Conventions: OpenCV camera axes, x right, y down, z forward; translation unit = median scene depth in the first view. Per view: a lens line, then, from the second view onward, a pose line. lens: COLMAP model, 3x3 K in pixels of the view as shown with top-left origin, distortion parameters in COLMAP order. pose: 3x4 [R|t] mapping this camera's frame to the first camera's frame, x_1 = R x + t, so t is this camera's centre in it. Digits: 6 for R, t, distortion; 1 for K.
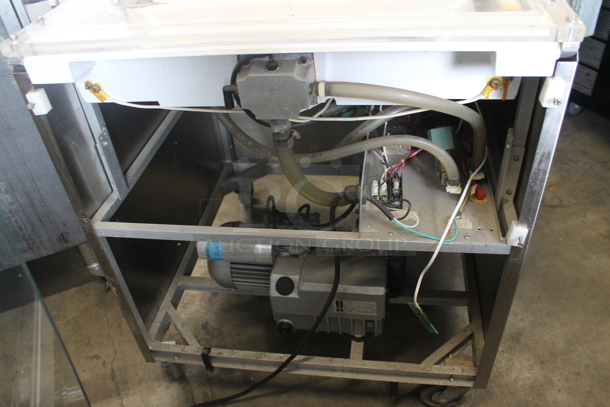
lens RADIAL K [[512.3, 0, 302.6], [0, 512.3, 216.8], [0, 0, 1]] dist [-0.205029, 0.160483]
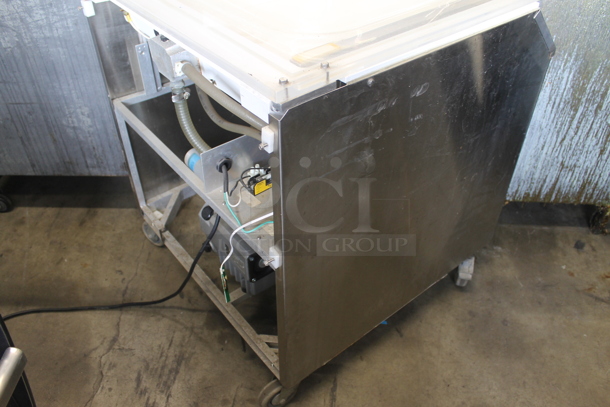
lens RADIAL K [[512.3, 0, 302.6], [0, 512.3, 216.8], [0, 0, 1]] dist [-0.205029, 0.160483]
pose [[0.907738, 0.339589, -0.246356, 0.221248], [-0.321231, 0.940293, 0.112518, -0.111354], [0.269856, -0.022999, 0.962626, -0.022296]]
